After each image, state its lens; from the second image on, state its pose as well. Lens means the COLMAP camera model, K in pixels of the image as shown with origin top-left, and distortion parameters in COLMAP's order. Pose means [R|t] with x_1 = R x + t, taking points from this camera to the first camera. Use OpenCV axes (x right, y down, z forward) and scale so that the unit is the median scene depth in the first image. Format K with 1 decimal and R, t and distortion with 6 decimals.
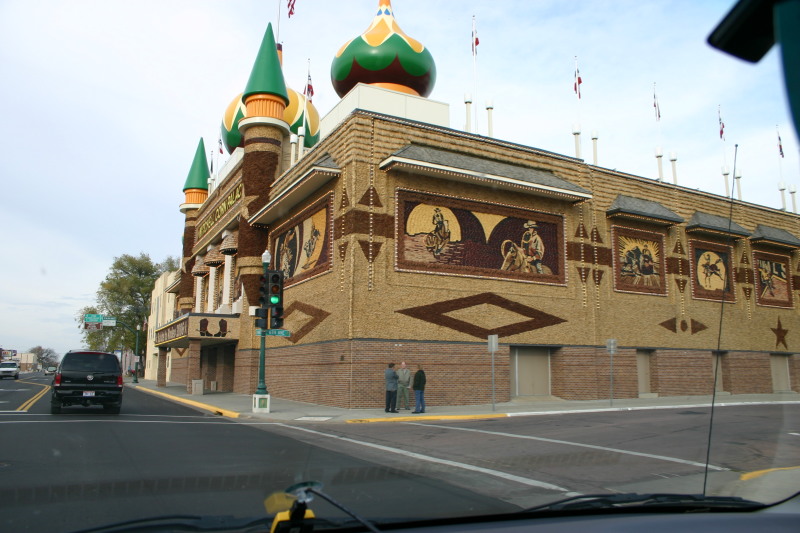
lens RADIAL K [[646.6, 0, 400.0], [0, 646.6, 266.5], [0, 0, 1]] dist [-0.158579, 0.129088]
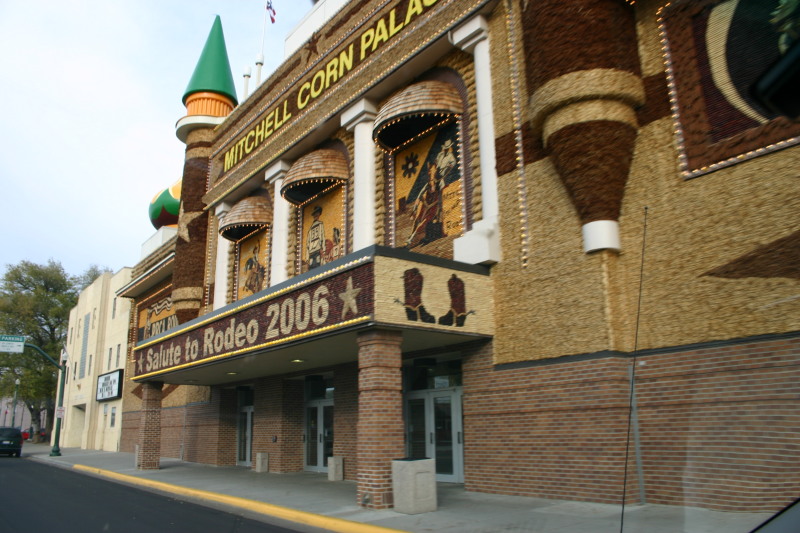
lens RADIAL K [[607.6, 0, 400.0], [0, 607.6, 266.5], [0, 0, 1]] dist [-0.067048, -0.002705]
pose [[0.981672, 0.029422, 0.188292, -0.261029], [-0.010451, 0.994835, -0.100965, 0.078991], [-0.190290, 0.097147, 0.976910, 0.491686]]
